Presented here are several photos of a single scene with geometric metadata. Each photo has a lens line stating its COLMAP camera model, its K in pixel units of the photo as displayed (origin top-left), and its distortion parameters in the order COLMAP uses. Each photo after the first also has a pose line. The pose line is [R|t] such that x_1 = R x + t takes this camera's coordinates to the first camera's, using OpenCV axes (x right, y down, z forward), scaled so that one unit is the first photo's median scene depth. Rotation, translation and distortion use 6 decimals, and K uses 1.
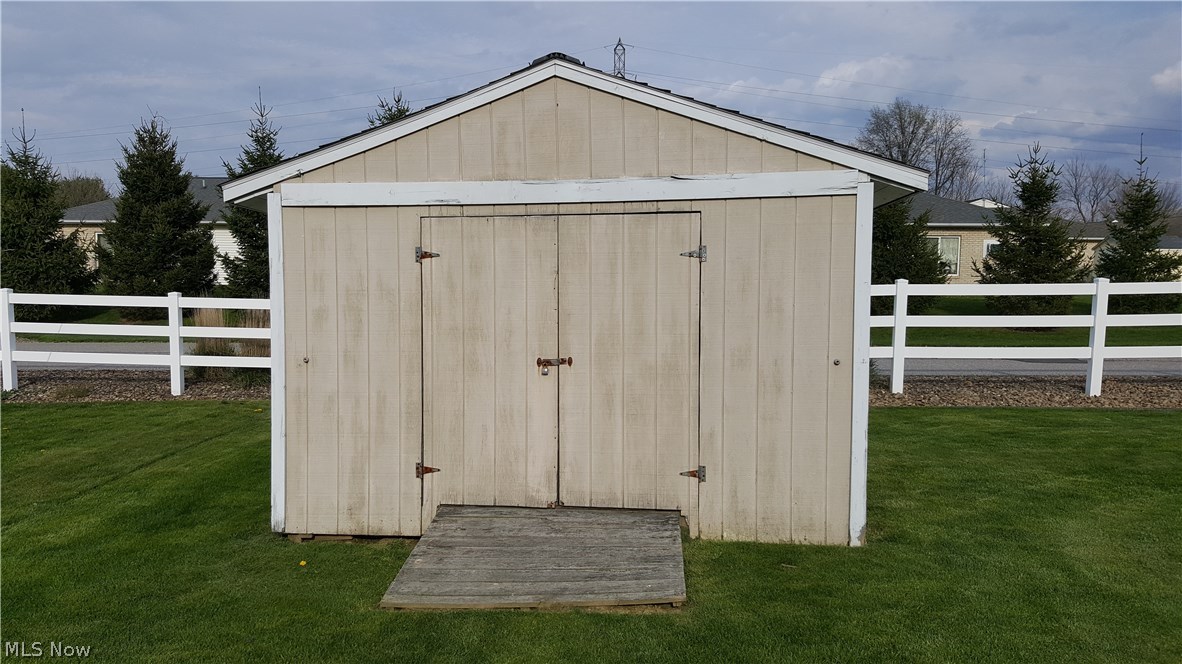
lens RADIAL K [[883.2, 0, 568.5], [0, 883.2, 335.5], [0, 0, 1]] dist [0.172869, -0.264234]
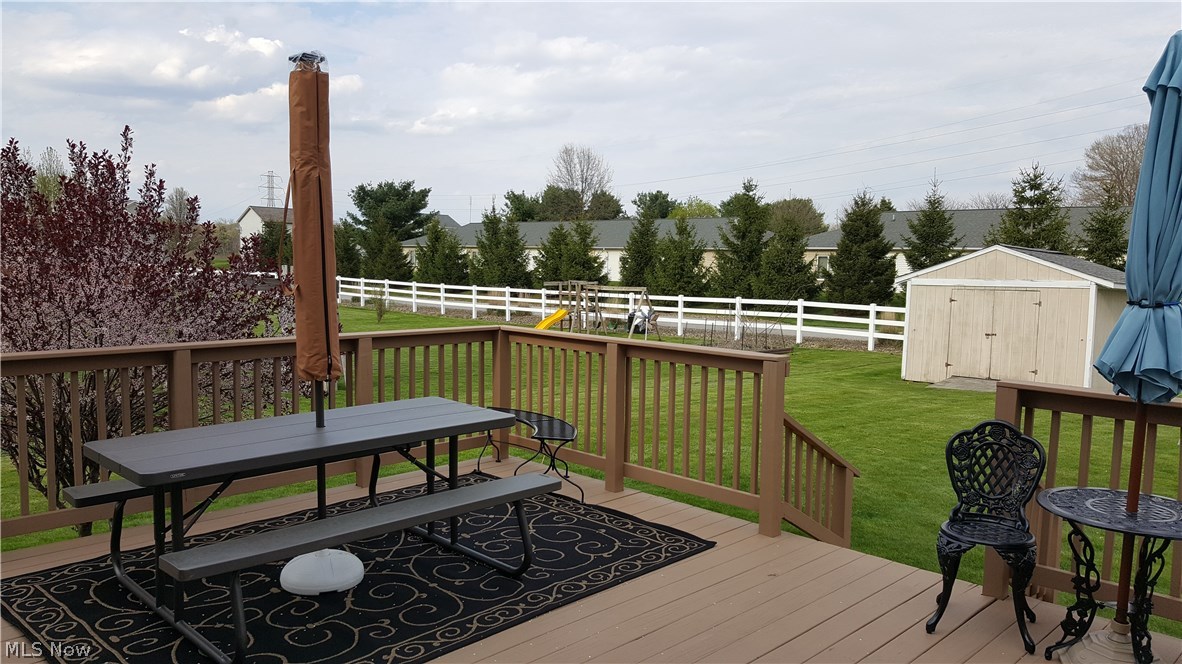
lens RADIAL K [[883.2, 0, 568.5], [0, 883.2, 335.5], [0, 0, 1]] dist [0.172869, -0.264234]
pose [[0.749464, 0.067248, -0.658621, 0.467040], [-0.067194, 0.997417, 0.025378, 0.024301], [0.658626, 0.025236, 0.752047, -1.166988]]
